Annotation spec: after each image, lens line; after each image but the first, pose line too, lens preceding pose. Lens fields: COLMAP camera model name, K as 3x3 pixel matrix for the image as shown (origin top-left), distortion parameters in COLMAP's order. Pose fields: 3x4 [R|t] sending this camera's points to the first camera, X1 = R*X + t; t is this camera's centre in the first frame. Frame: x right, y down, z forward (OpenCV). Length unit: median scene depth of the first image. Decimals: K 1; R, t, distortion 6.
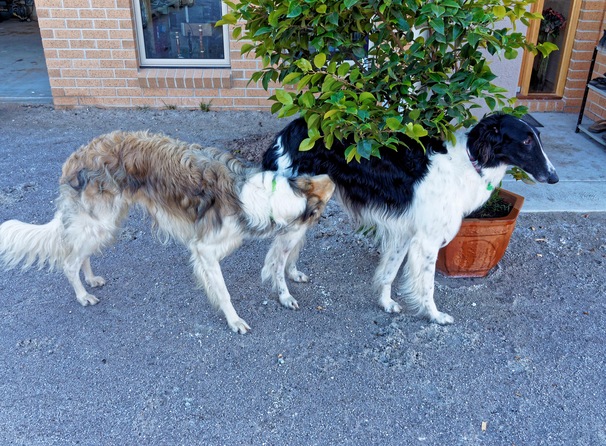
lens RADIAL K [[597.6, 0, 303.0], [0, 597.6, 223.0], [0, 0, 1]] dist [0.001646, 0.021174]
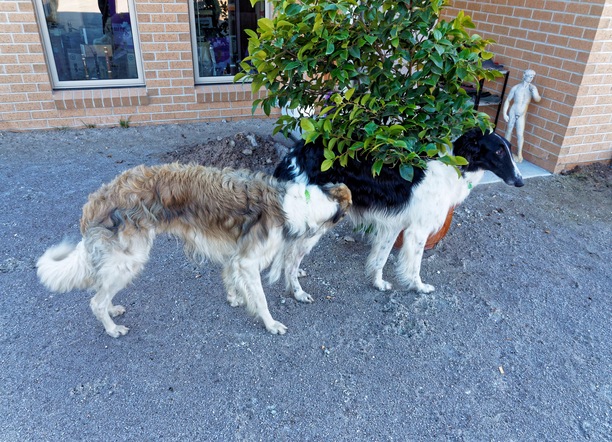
lens RADIAL K [[477.6, 0, 306.0], [0, 477.6, 221.0], [0, 0, 1]] dist [0.016406, -0.000144]
pose [[0.942546, -0.135239, 0.305477, -0.288440], [0.119305, 0.990363, 0.070336, -0.080890], [-0.312046, -0.029850, 0.949598, 0.122808]]
